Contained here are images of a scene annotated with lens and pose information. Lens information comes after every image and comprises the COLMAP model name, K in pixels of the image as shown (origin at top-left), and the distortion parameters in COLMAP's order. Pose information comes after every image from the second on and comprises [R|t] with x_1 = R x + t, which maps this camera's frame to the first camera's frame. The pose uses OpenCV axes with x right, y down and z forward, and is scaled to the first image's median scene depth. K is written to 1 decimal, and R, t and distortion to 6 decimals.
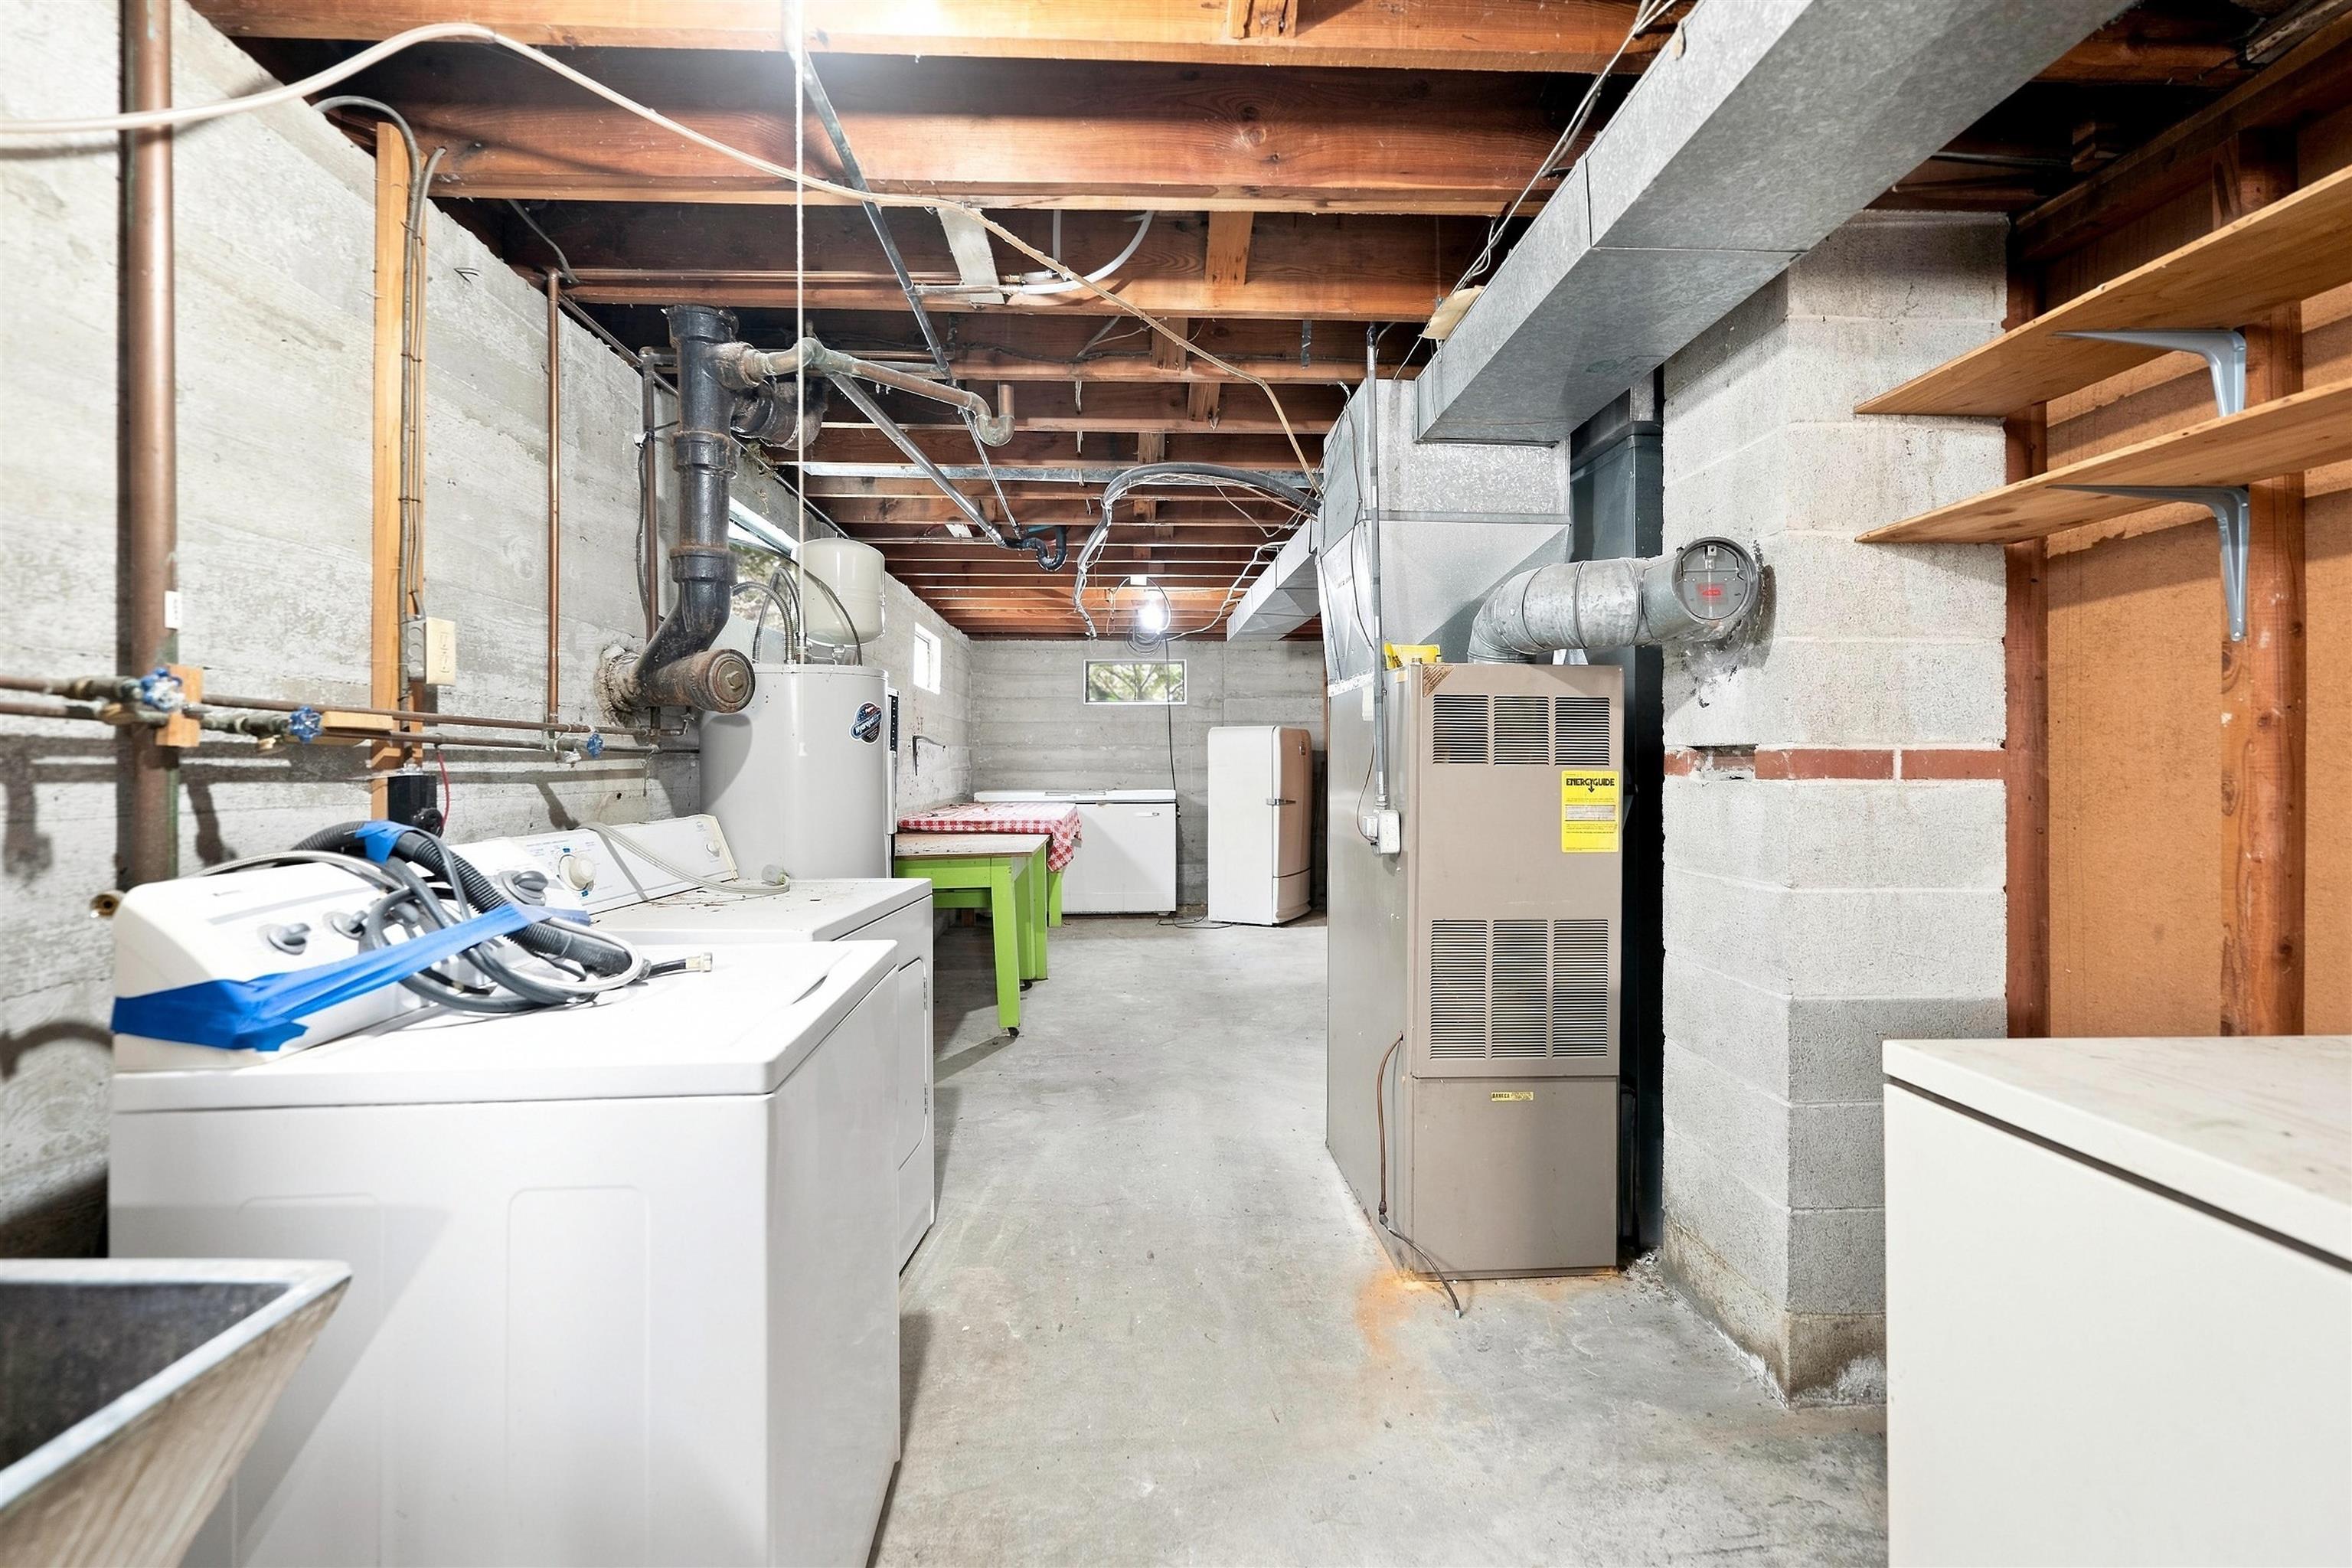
lens RADIAL K [[966.1, 0, 1171.0], [0, 966.1, 773.7], [0, 0, 1]] dist [-0.000052, 0.000016]
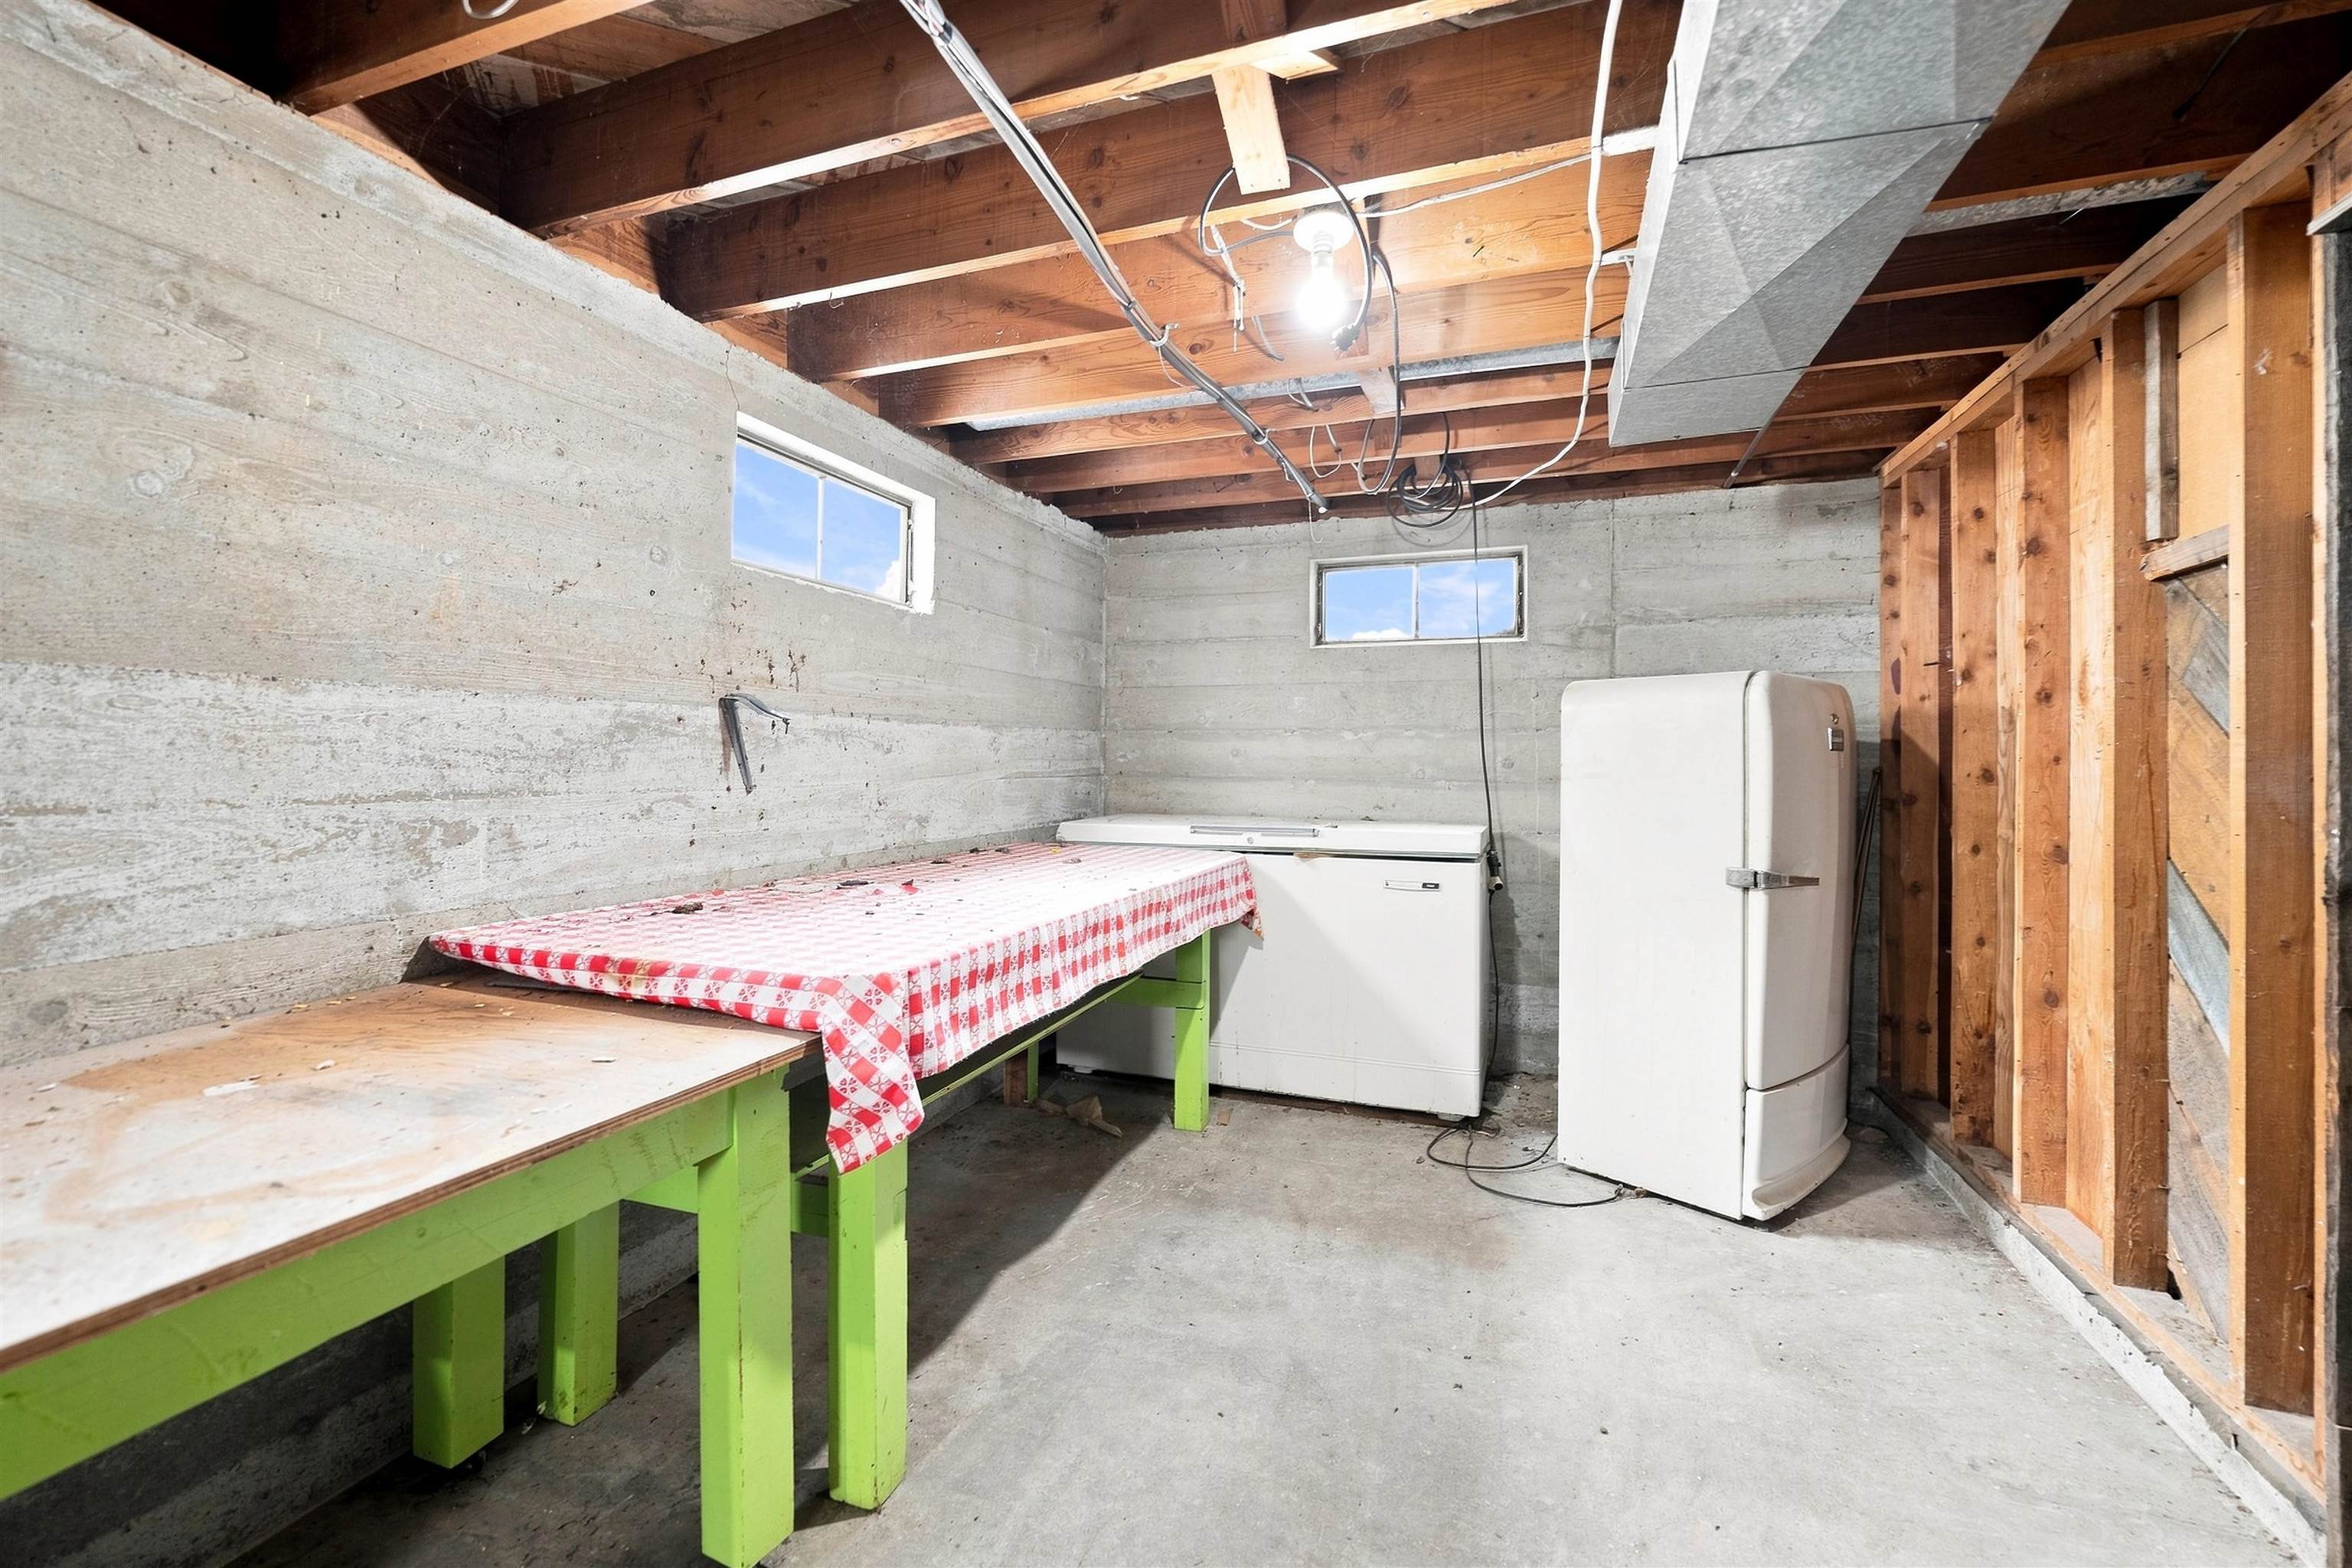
lens RADIAL K [[975.1, 0, 1170.3], [0, 975.1, 772.9], [0, 0, 1]] dist [0.001173, 0.000072]
pose [[0.921711, 0.015201, -0.387579, 0.041909], [-0.015222, 0.999880, 0.003015, -0.007314], [0.387578, 0.003121, 0.921831, 0.506402]]
